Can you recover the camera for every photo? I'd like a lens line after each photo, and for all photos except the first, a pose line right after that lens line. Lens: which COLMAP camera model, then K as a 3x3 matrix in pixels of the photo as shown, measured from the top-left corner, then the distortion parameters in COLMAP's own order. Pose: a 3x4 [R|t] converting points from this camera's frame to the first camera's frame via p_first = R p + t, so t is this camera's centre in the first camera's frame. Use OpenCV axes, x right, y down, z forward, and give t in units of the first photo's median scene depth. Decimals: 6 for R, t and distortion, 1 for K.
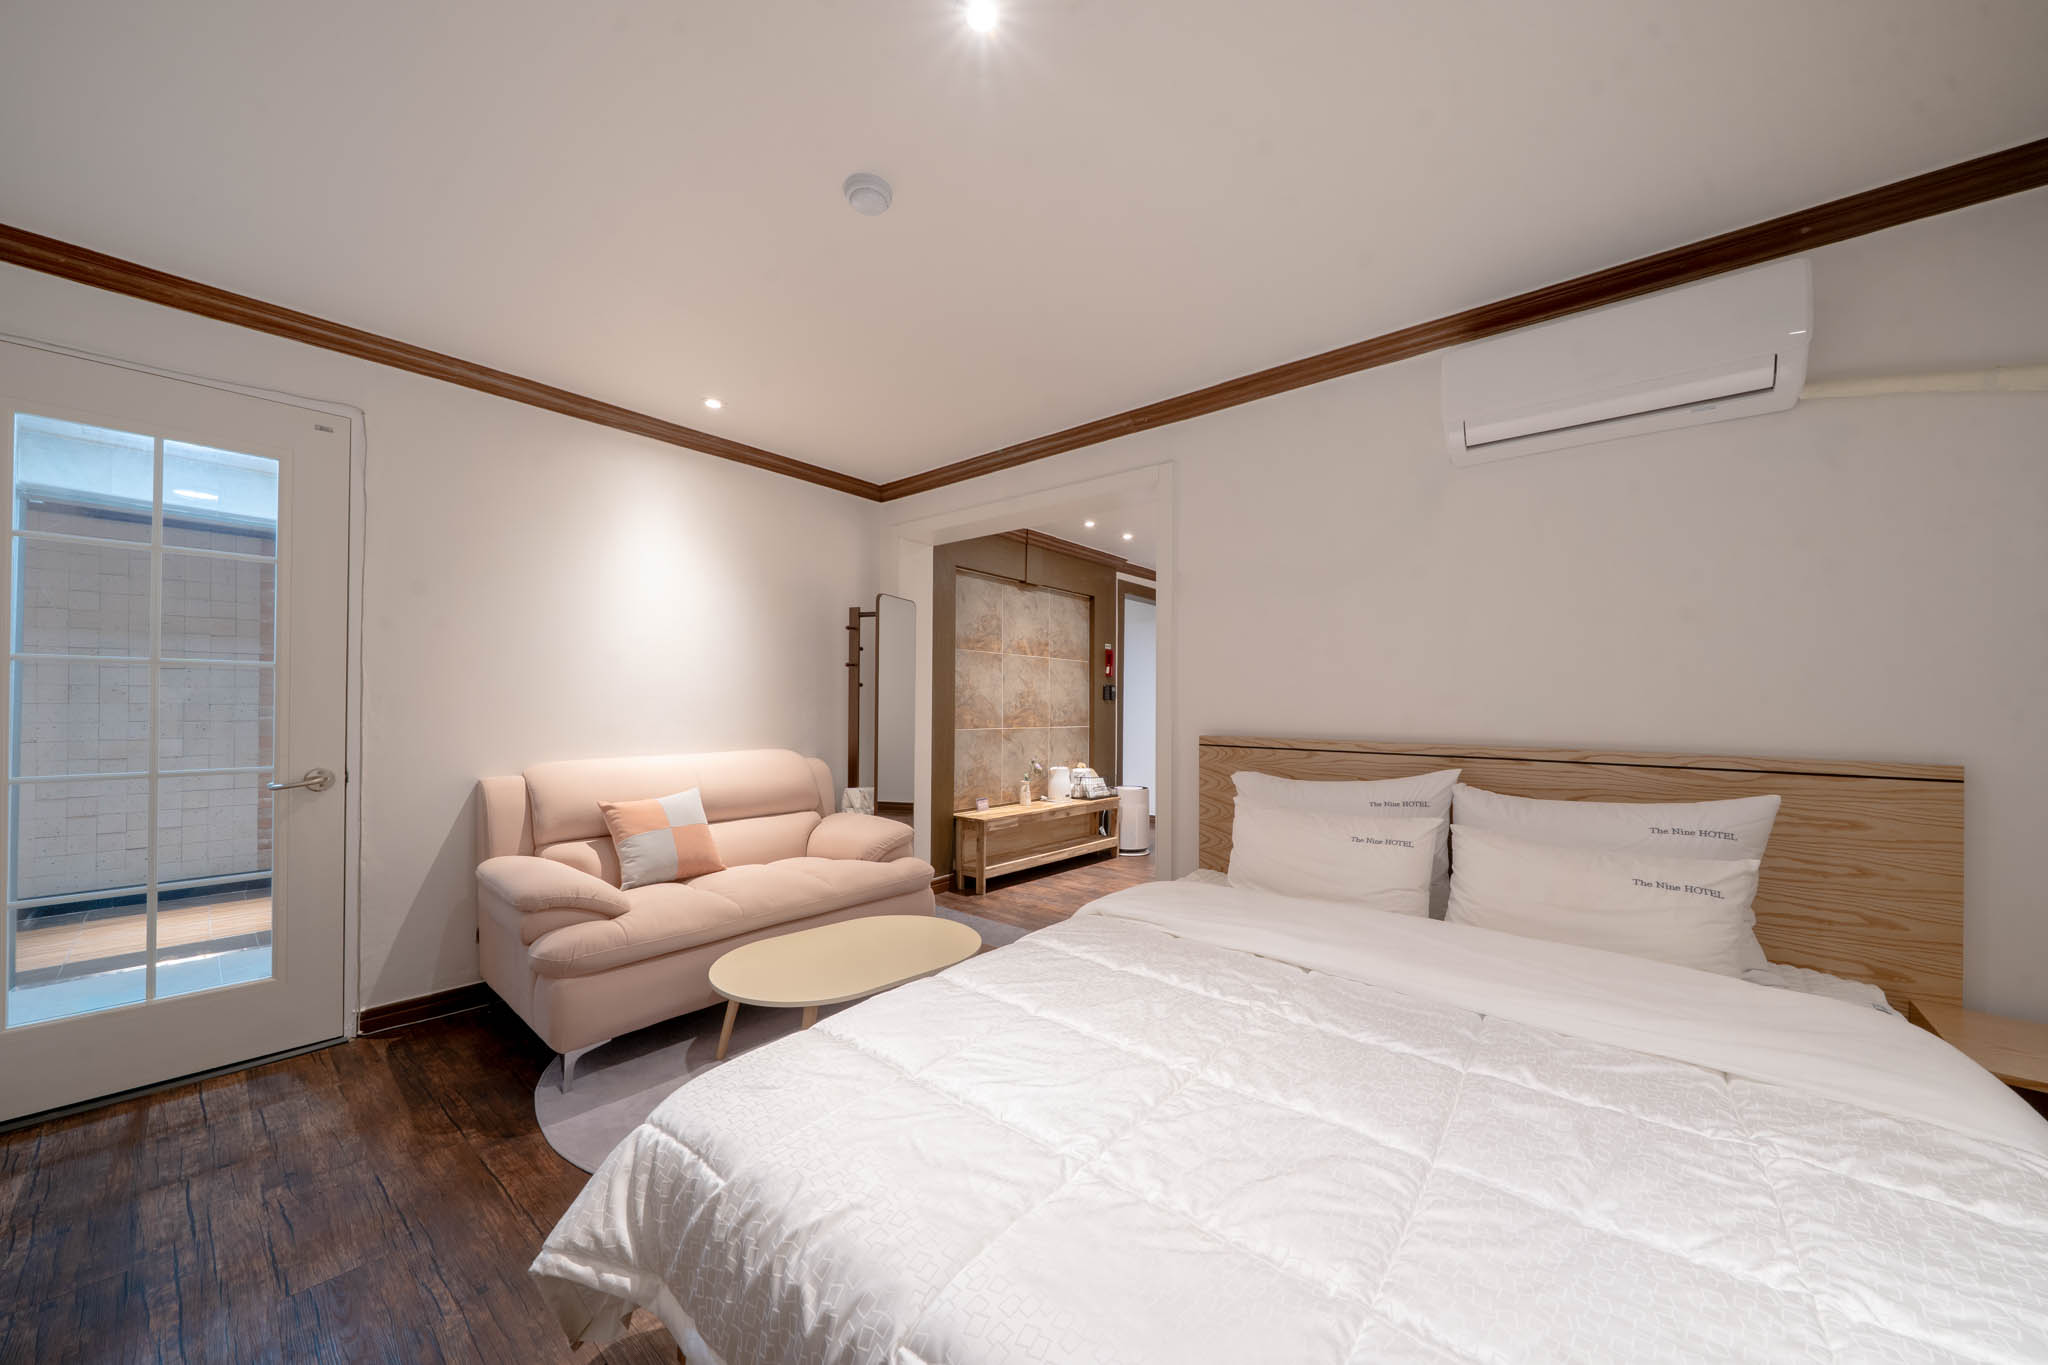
lens RADIAL K [[710.5, 0, 1022.9], [0, 710.5, 700.9], [0, 0, 1]] dist [-0.002544, -0.000363]
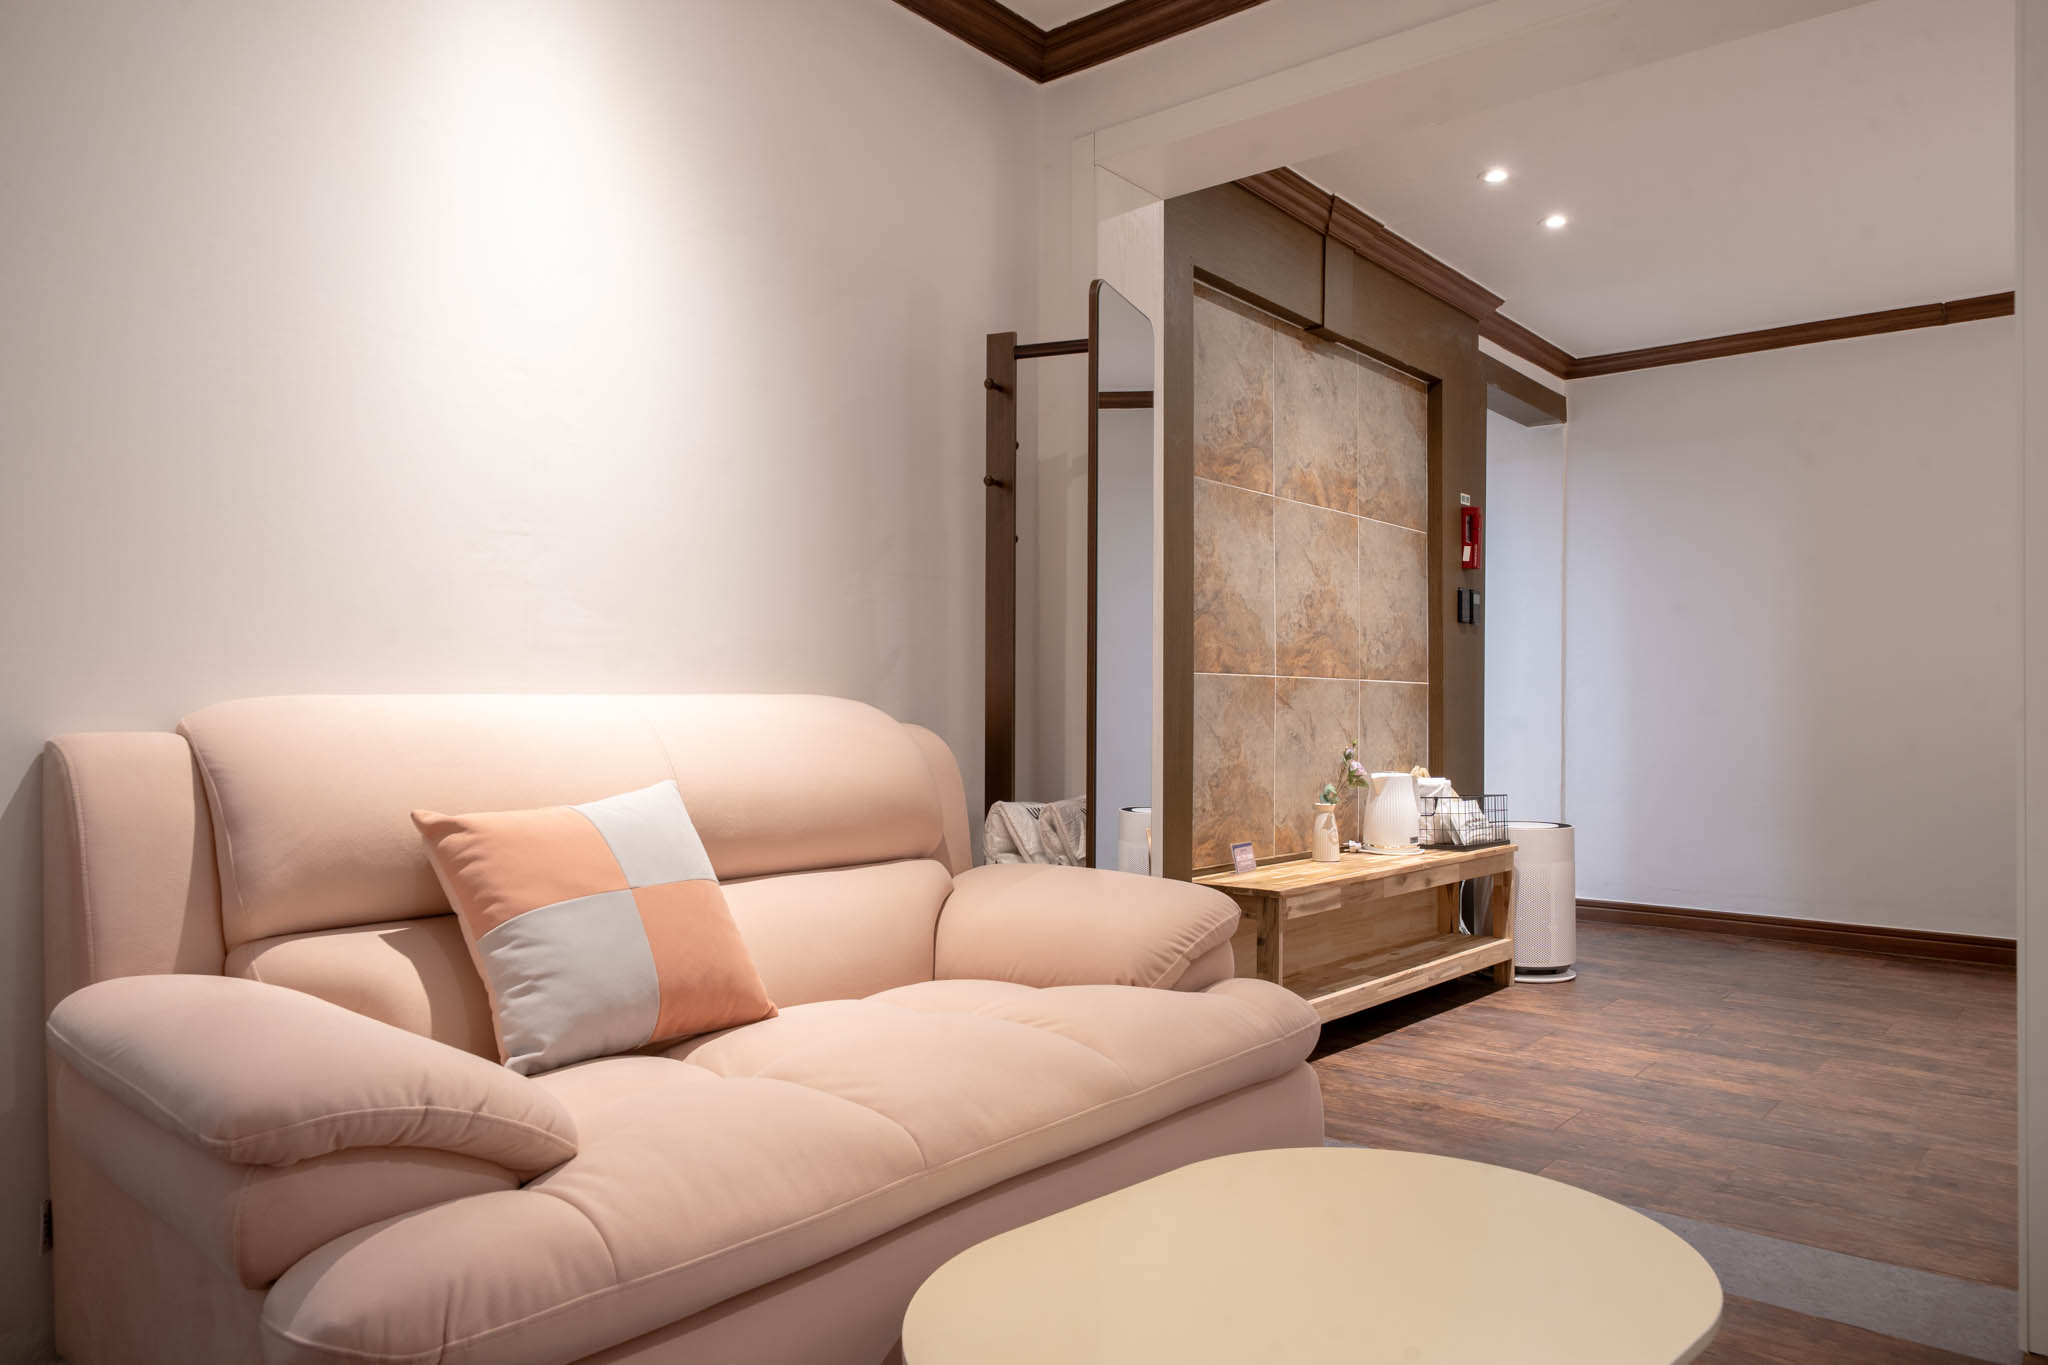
lens RADIAL K [[1349.9, 0, 1025.2], [0, 1349.9, 712.7], [0, 0, 1]] dist [0.002376, 0.001822]
pose [[0.999983, -0.005584, 0.001769, -0.189715], [0.005567, 0.999942, 0.009182, 0.055665], [-0.001820, -0.009172, 0.999956, 0.225688]]
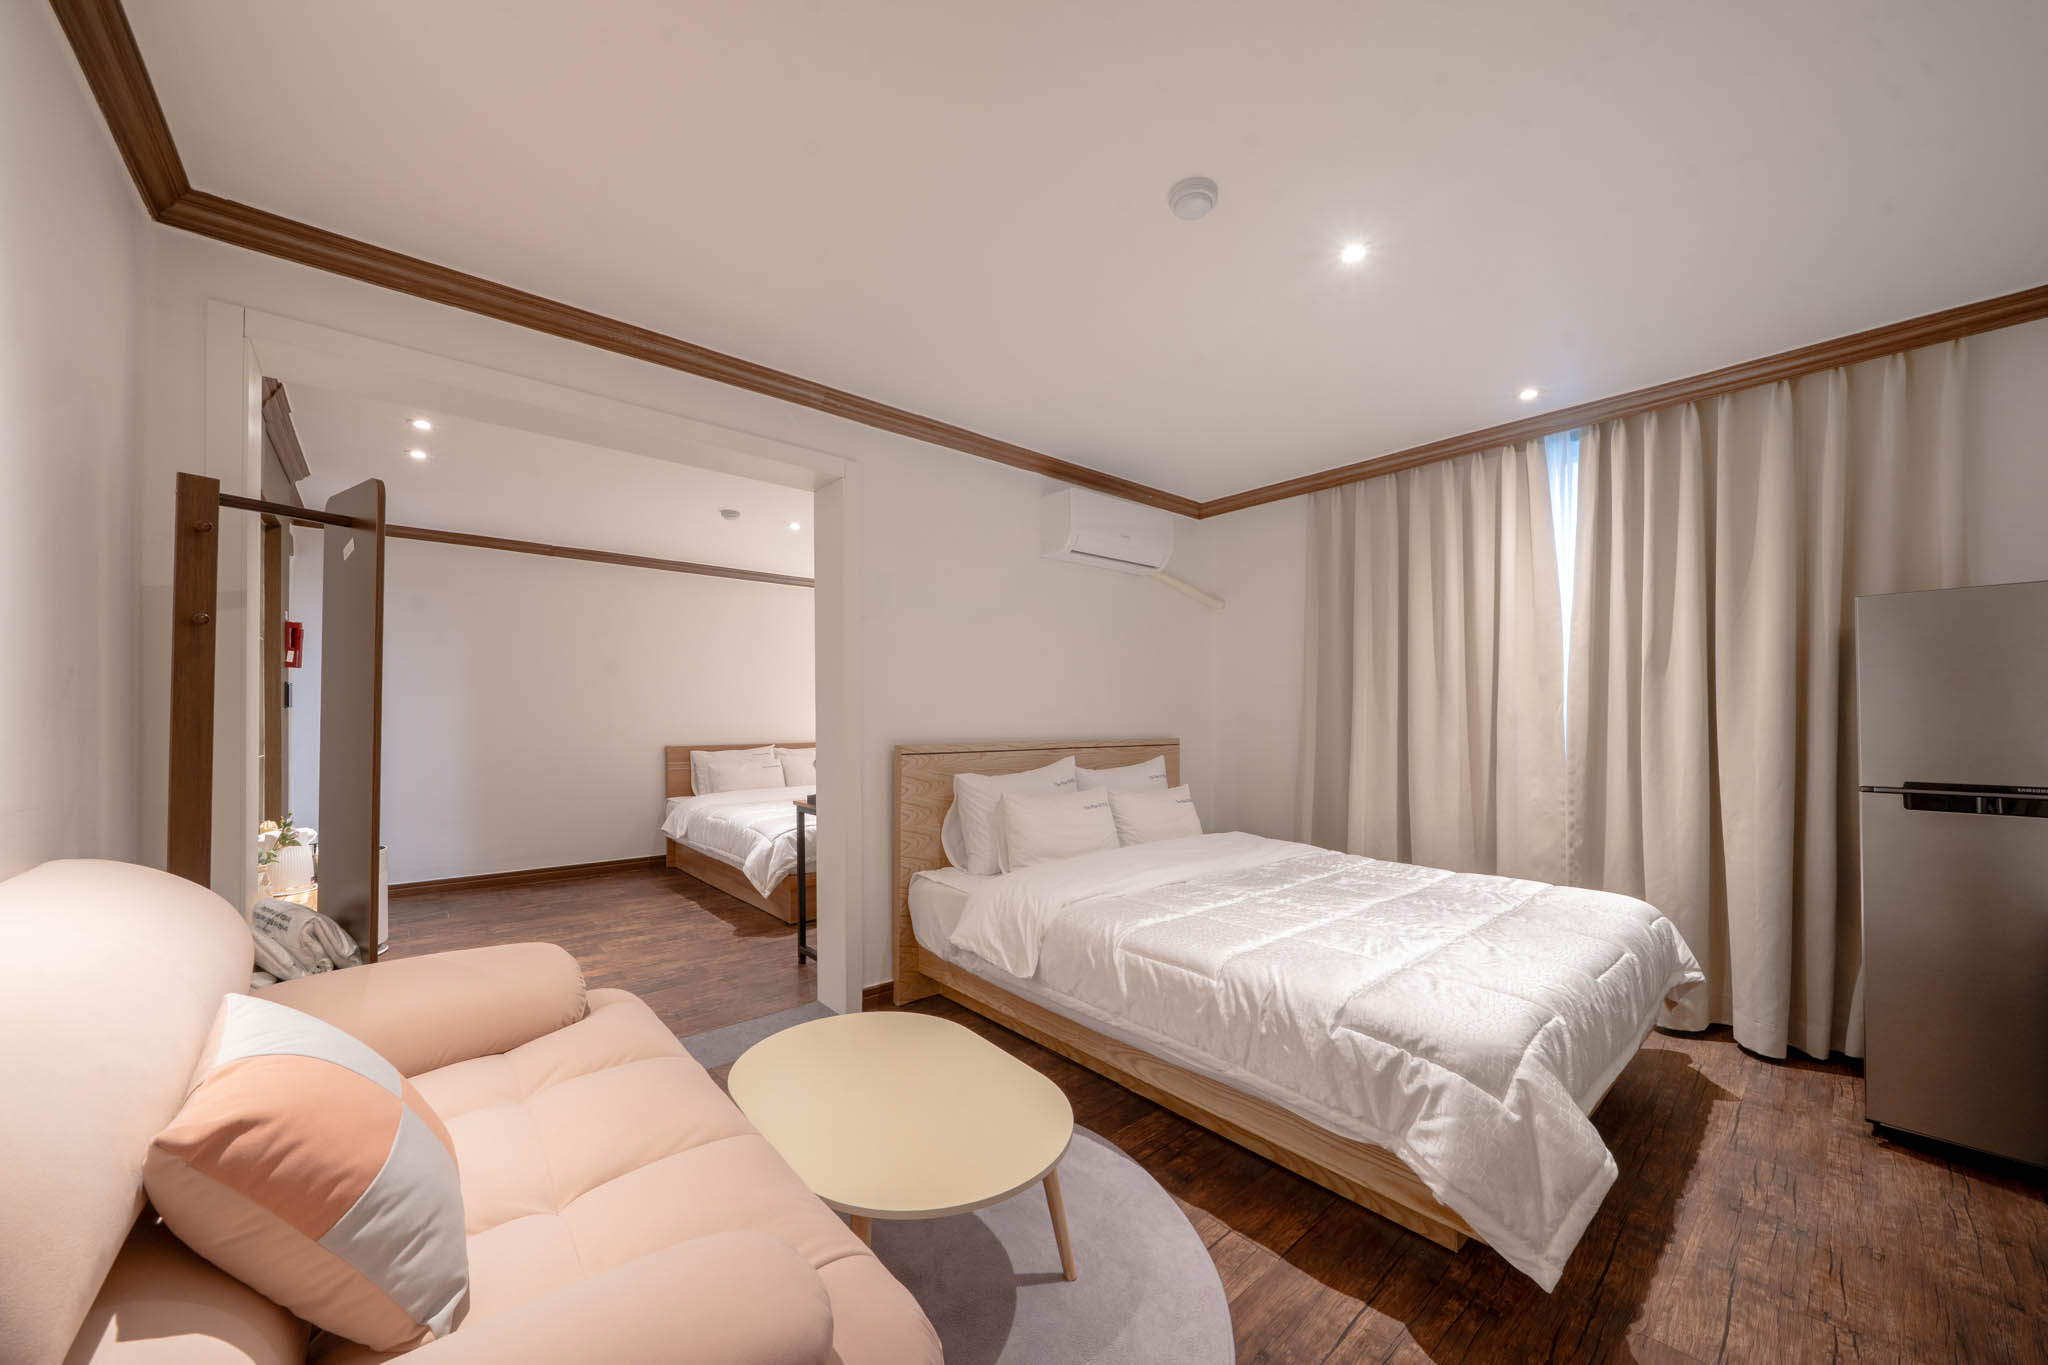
lens RADIAL K [[740.8, 0, 1014.1], [0, 740.8, 712.7], [0, 0, 1]] dist [-0.006971, -0.000011]
pose [[0.166883, -0.001469, 0.985976, -0.474624], [-0.002970, 0.999994, 0.001993, -0.001429], [-0.985972, -0.003261, 0.166878, 0.403717]]
